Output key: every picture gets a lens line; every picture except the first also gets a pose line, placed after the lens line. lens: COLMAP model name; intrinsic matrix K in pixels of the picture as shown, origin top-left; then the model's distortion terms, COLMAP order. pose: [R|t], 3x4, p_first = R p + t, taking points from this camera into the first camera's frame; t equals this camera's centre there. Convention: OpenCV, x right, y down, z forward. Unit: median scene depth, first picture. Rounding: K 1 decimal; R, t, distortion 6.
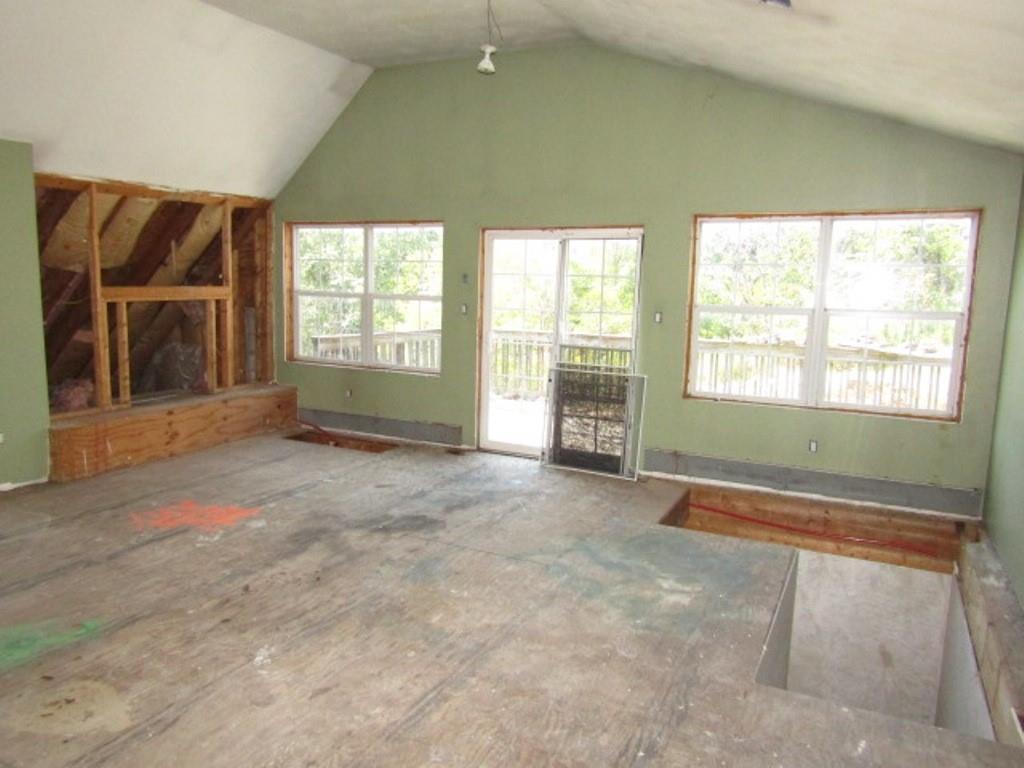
lens RADIAL K [[750.2, 0, 510.5], [0, 750.2, 391.4], [0, 0, 1]] dist [-0.004822, 0.009118]
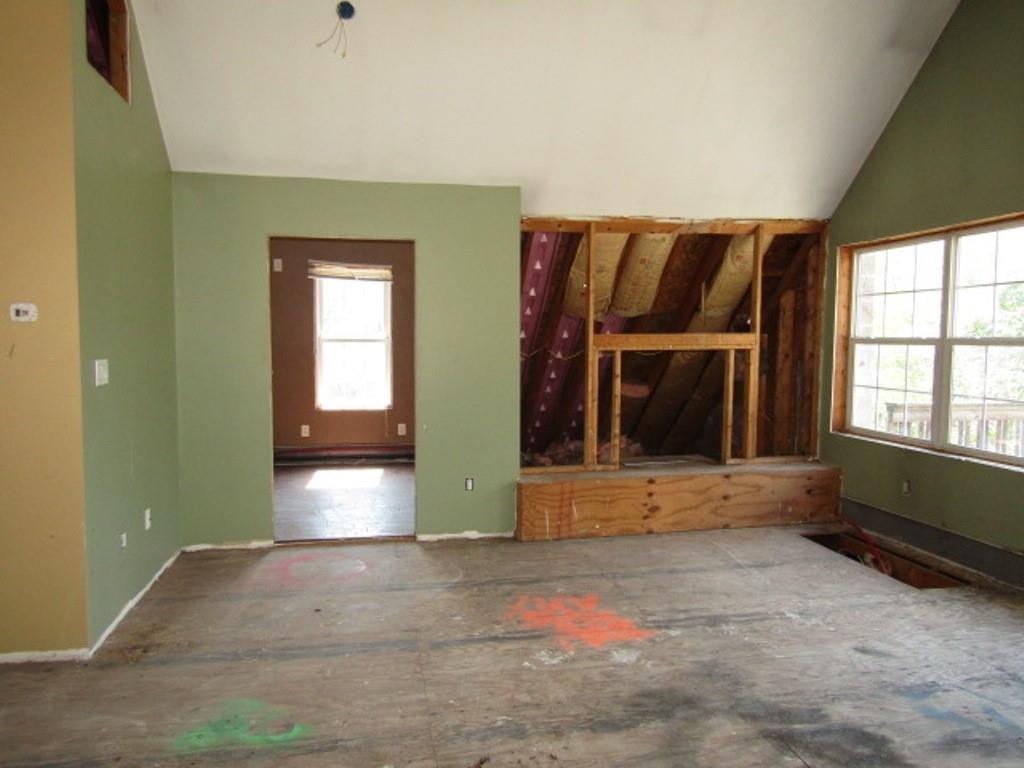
lens RADIAL K [[737.7, 0, 507.8], [0, 737.7, 385.0], [0, 0, 1]] dist [-0.012667, 0.006114]
pose [[0.606515, 0.024763, -0.794686, 0.109149], [-0.104156, 0.993376, -0.048540, -0.023504], [0.788220, 0.112212, 0.605077, 0.392339]]
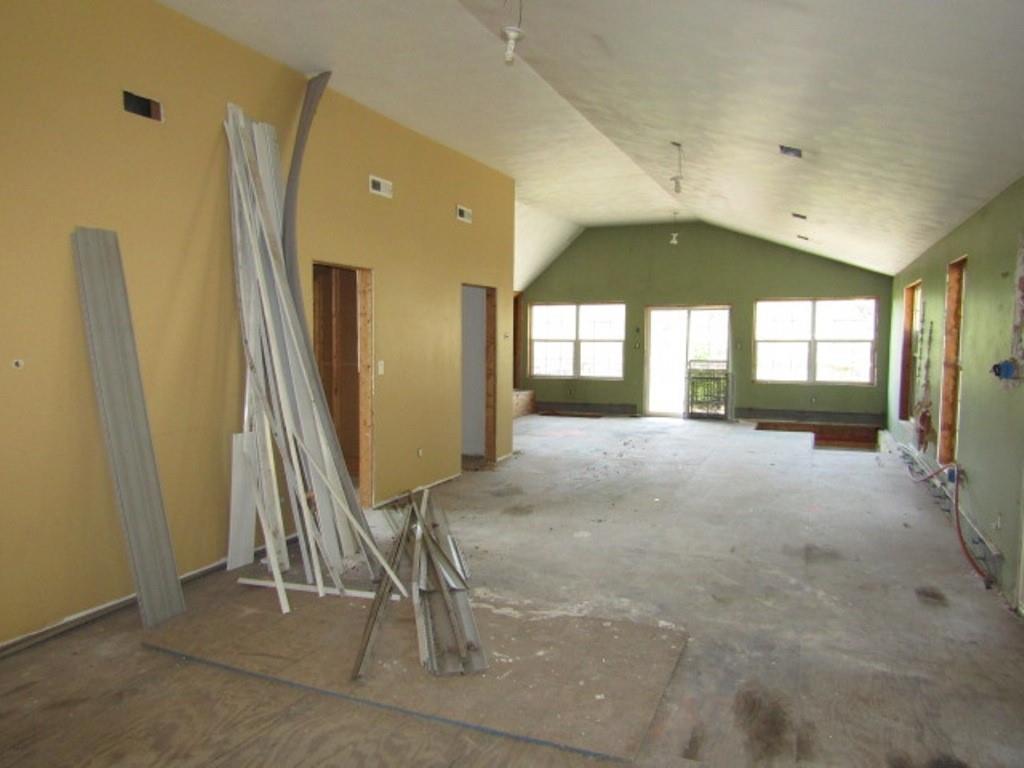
lens RADIAL K [[750.2, 0, 510.5], [0, 750.2, 391.4], [0, 0, 1]] dist [-0.004822, 0.009118]
pose [[0.997280, -0.033913, 0.065436, -0.609666], [0.038223, 0.997102, -0.065771, 0.151056], [-0.063016, 0.068093, 0.995687, -1.111116]]
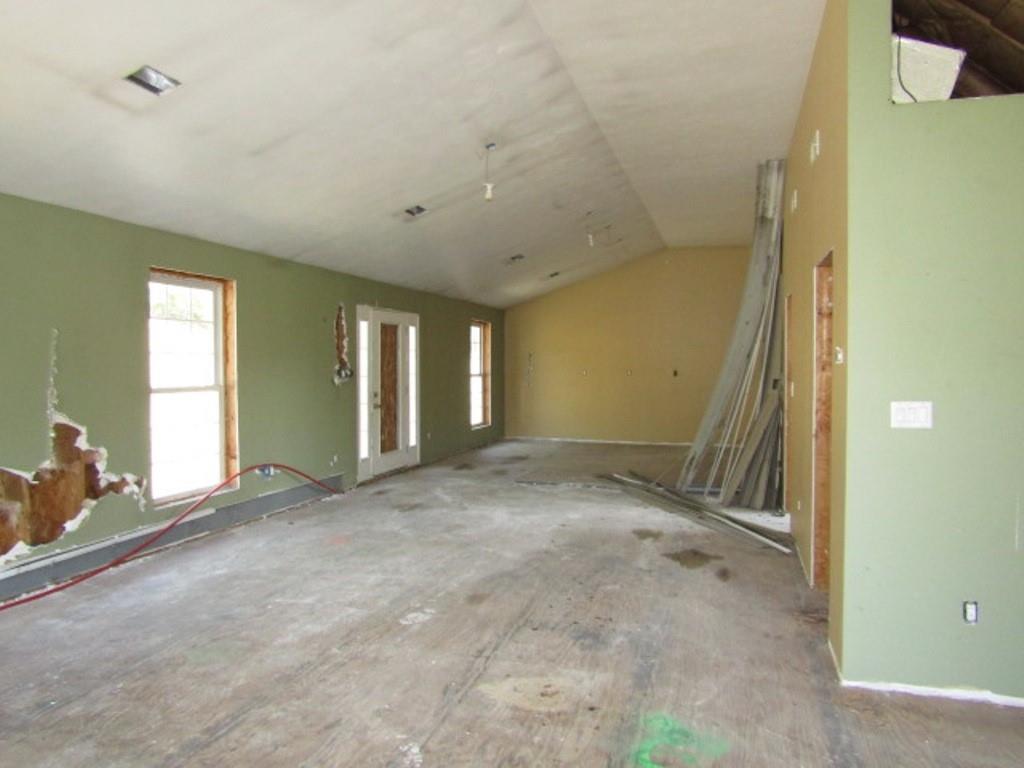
lens RADIAL K [[750.4, 0, 513.8], [0, 750.4, 395.0], [0, 0, 1]] dist [-0.004544, 0.001614]
pose [[-0.985584, -0.030762, -0.166369, -0.158357], [-0.061452, 0.981263, 0.182609, -0.129253], [0.157634, 0.190201, -0.969007, 0.992818]]
